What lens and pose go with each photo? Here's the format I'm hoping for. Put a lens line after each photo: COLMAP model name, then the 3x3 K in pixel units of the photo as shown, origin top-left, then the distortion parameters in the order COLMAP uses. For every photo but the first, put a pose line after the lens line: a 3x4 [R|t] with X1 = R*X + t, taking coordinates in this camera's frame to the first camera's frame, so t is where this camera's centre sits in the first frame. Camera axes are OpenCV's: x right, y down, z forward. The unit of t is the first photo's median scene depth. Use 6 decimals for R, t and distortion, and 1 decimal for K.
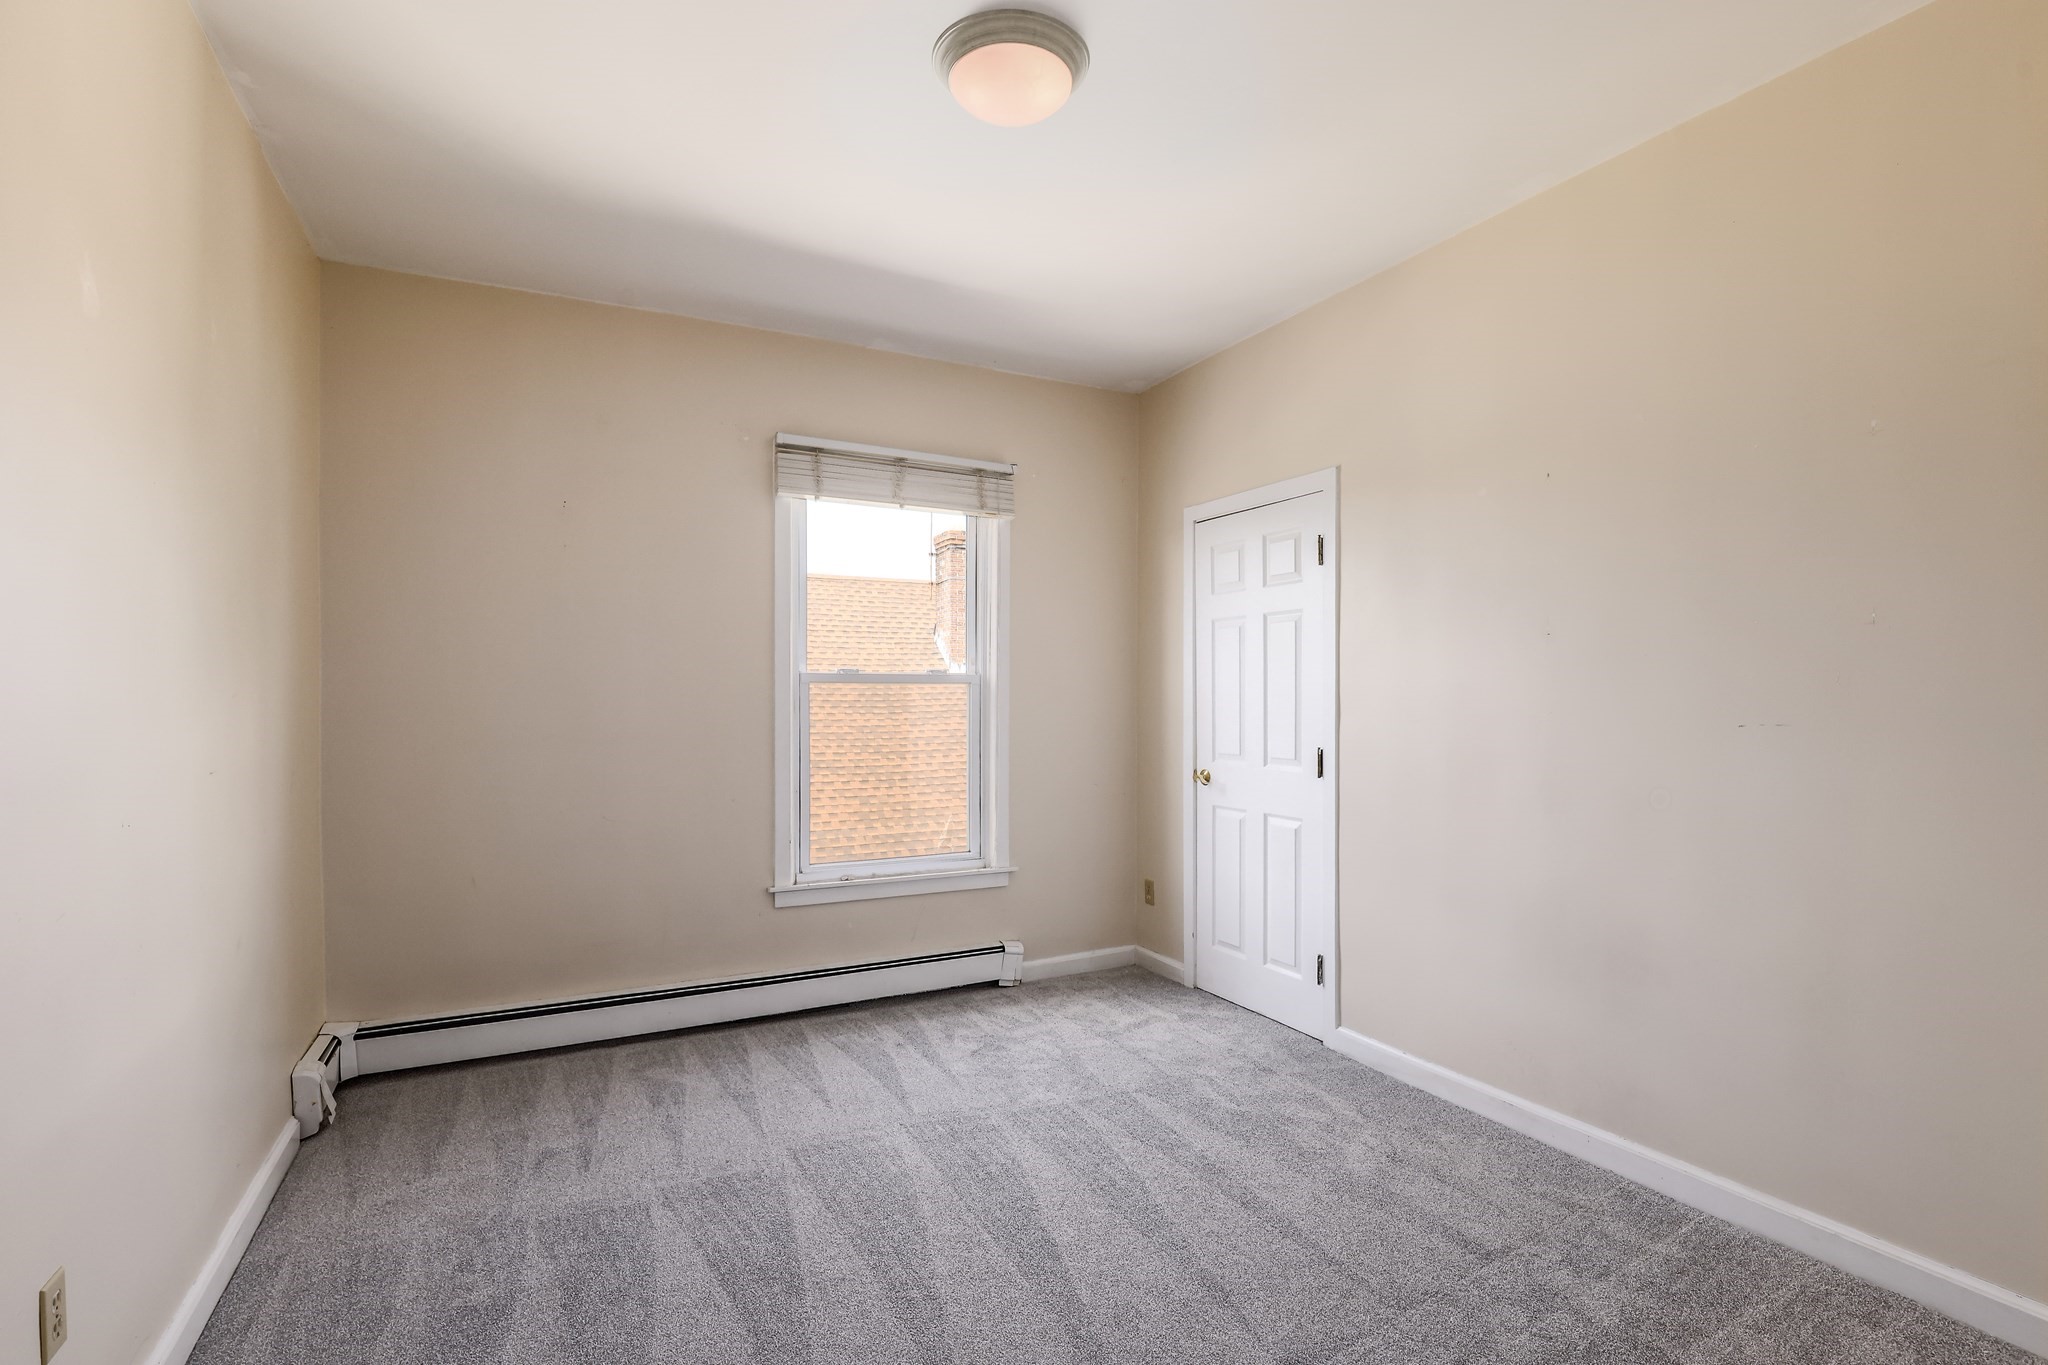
lens RADIAL K [[971.5, 0, 1030.7], [0, 971.5, 699.8], [0, 0, 1]] dist [-0.013884, 0.005208]
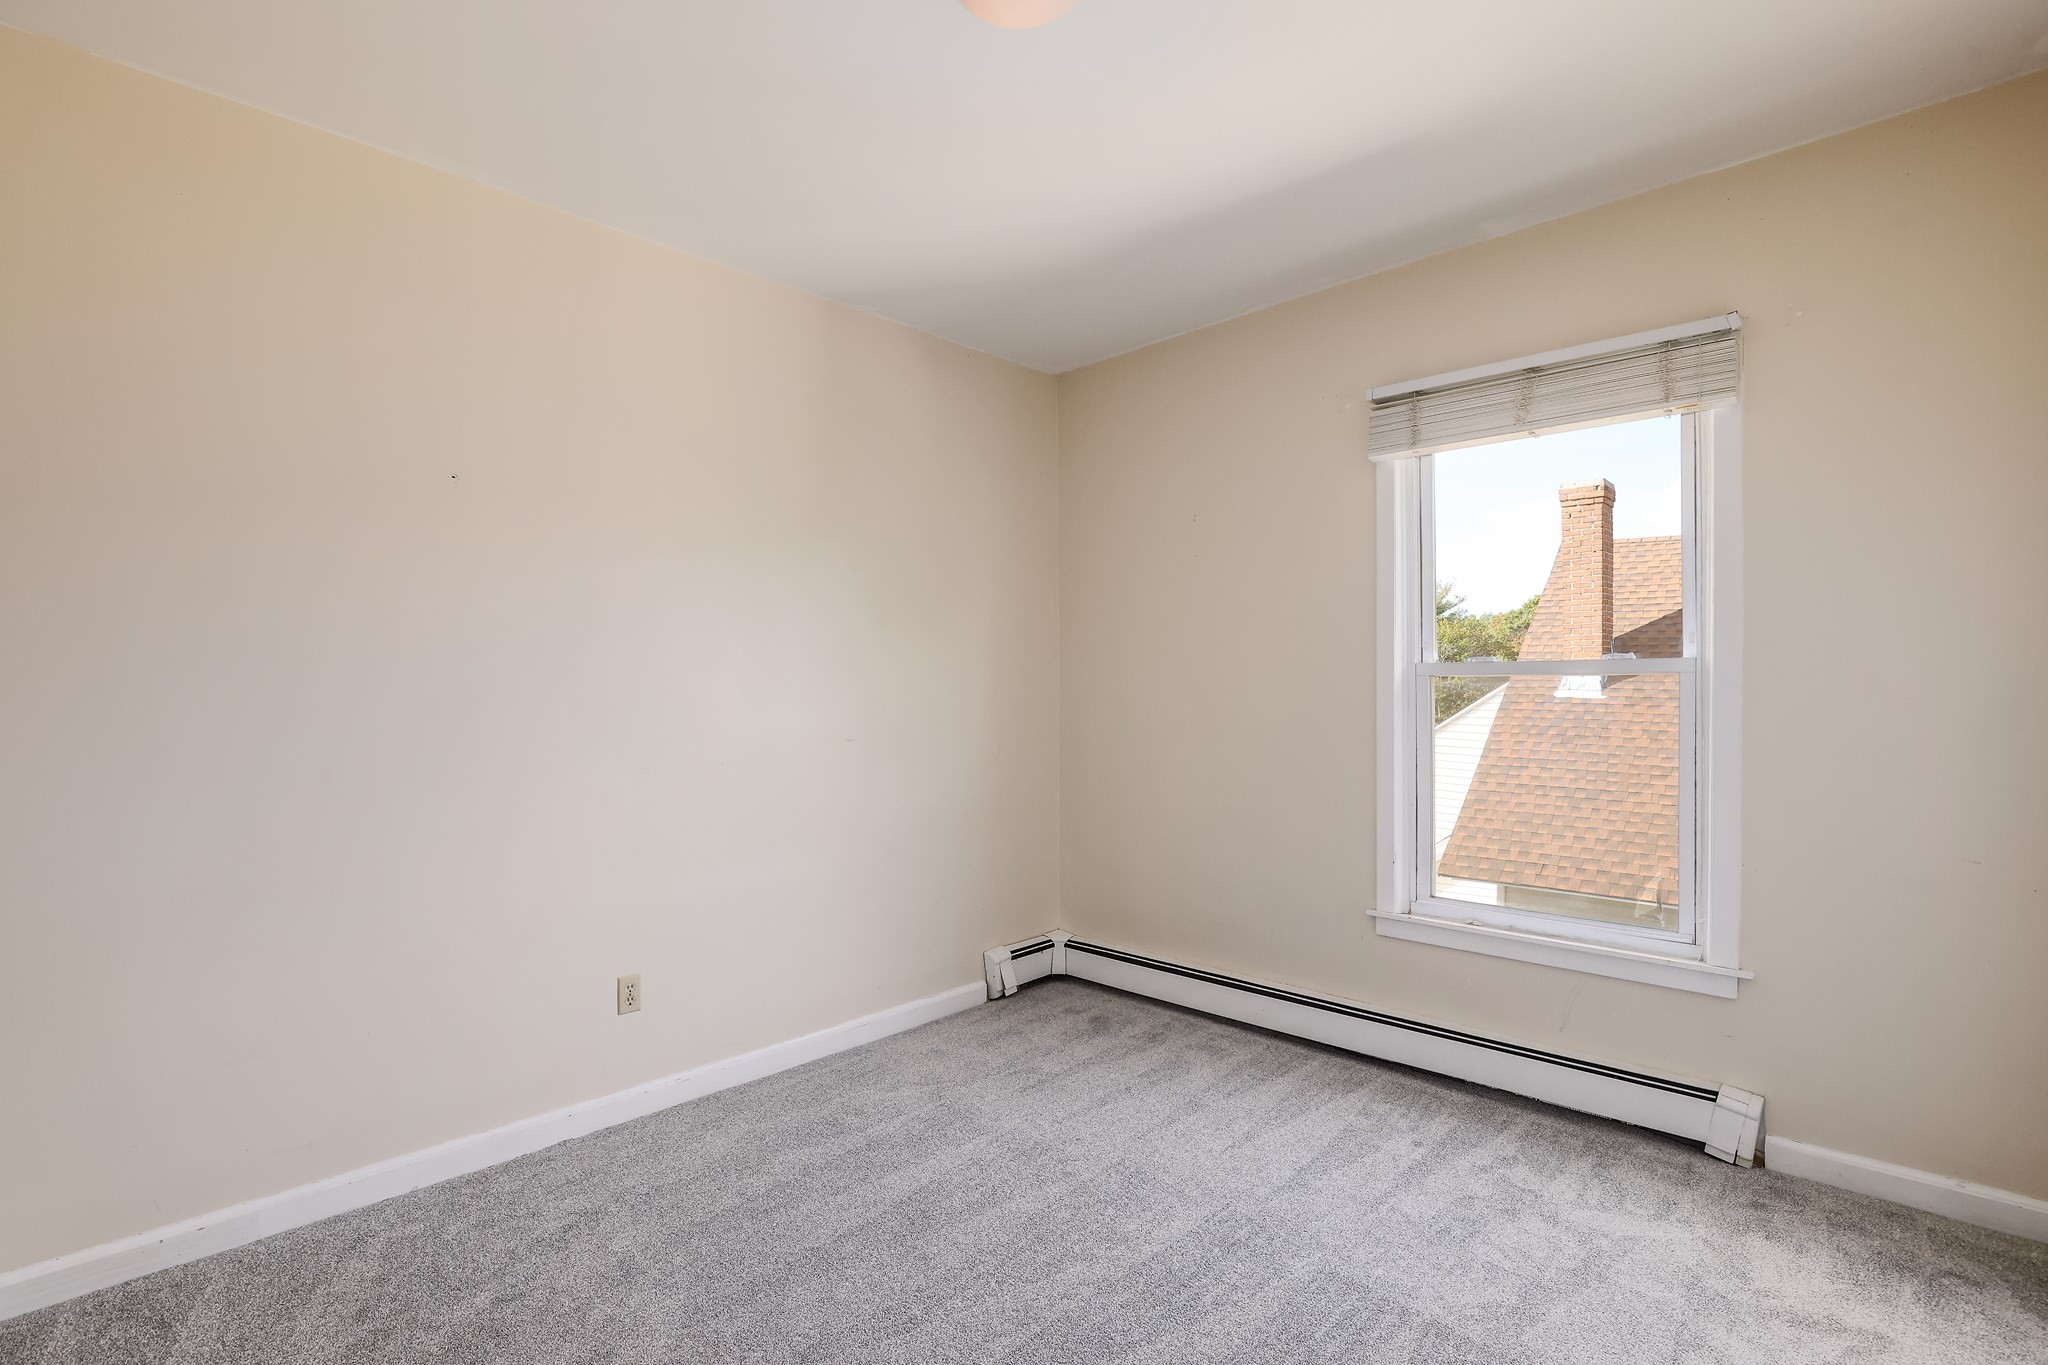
lens RADIAL K [[971.5, 0, 1040.9], [0, 971.5, 679.3], [0, 0, 1]] dist [-0.013884, 0.005208]
pose [[0.322912, -0.005684, -0.946412, 0.457773], [0.004386, 0.999980, -0.004509, -0.011435], [0.946419, -0.002695, 0.322931, 0.428059]]
